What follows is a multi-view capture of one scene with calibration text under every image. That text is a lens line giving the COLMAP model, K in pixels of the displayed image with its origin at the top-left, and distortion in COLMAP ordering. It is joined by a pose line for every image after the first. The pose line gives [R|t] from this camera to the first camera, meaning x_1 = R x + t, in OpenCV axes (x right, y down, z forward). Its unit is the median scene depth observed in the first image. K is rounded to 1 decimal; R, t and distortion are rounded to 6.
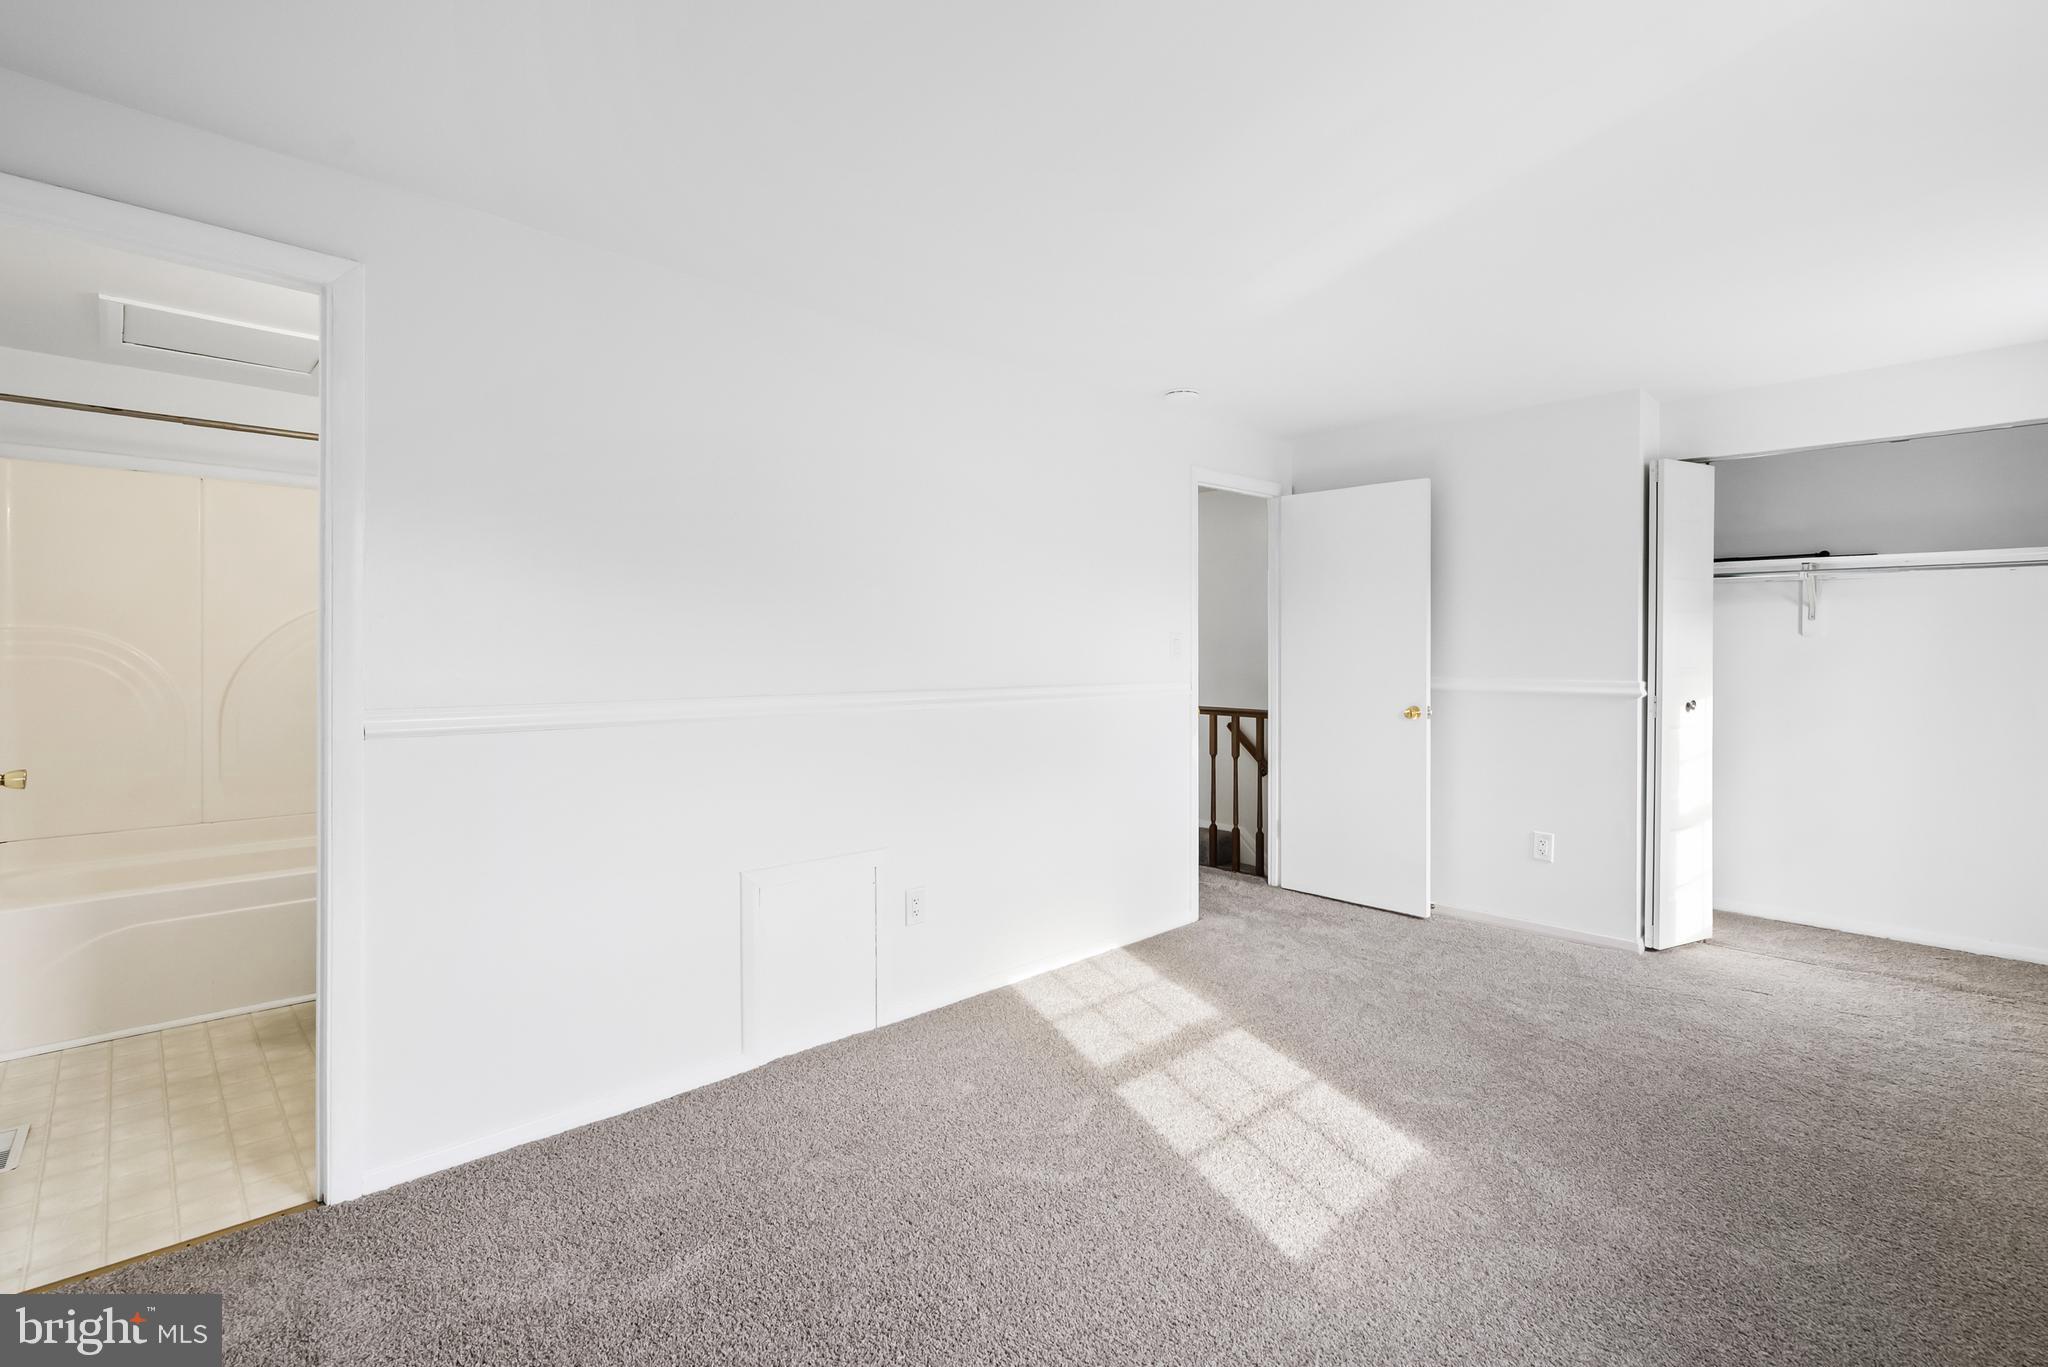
lens RADIAL K [[929.3, 0, 1021.1], [0, 929.3, 675.8], [0, 0, 1]] dist [-0.001959, 0.007638]
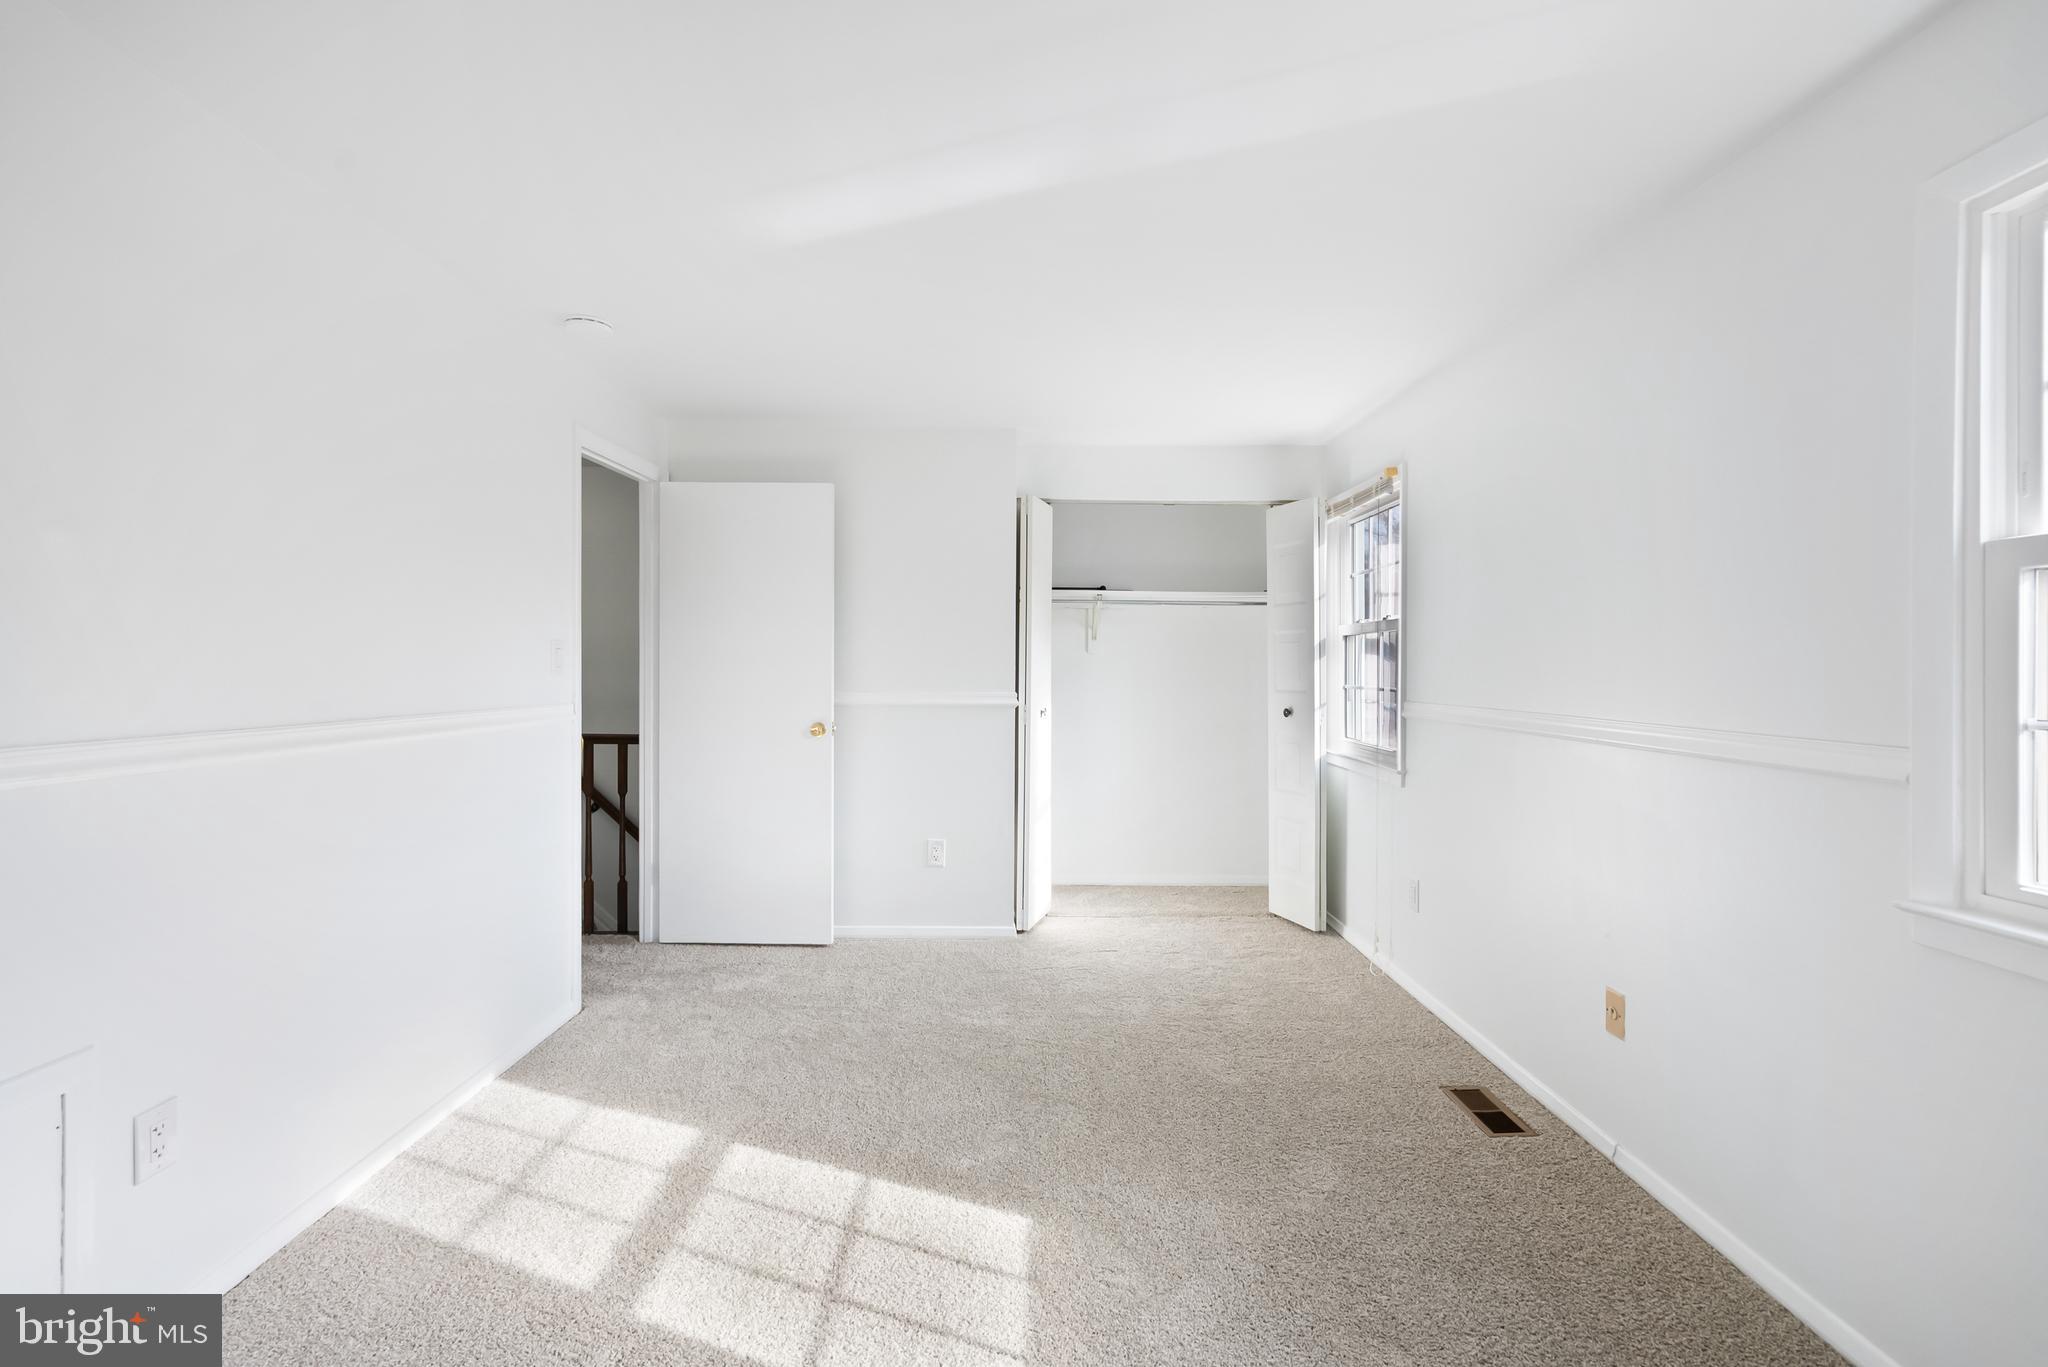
lens RADIAL K [[929.3, 0, 1021.1], [0, 929.3, 675.8], [0, 0, 1]] dist [-0.001959, 0.007638]
pose [[0.698206, -0.006148, 0.715870, -0.127072], [0.015552, 0.999857, -0.006582, -0.006328], [-0.715728, 0.015729, 0.698202, 0.222813]]
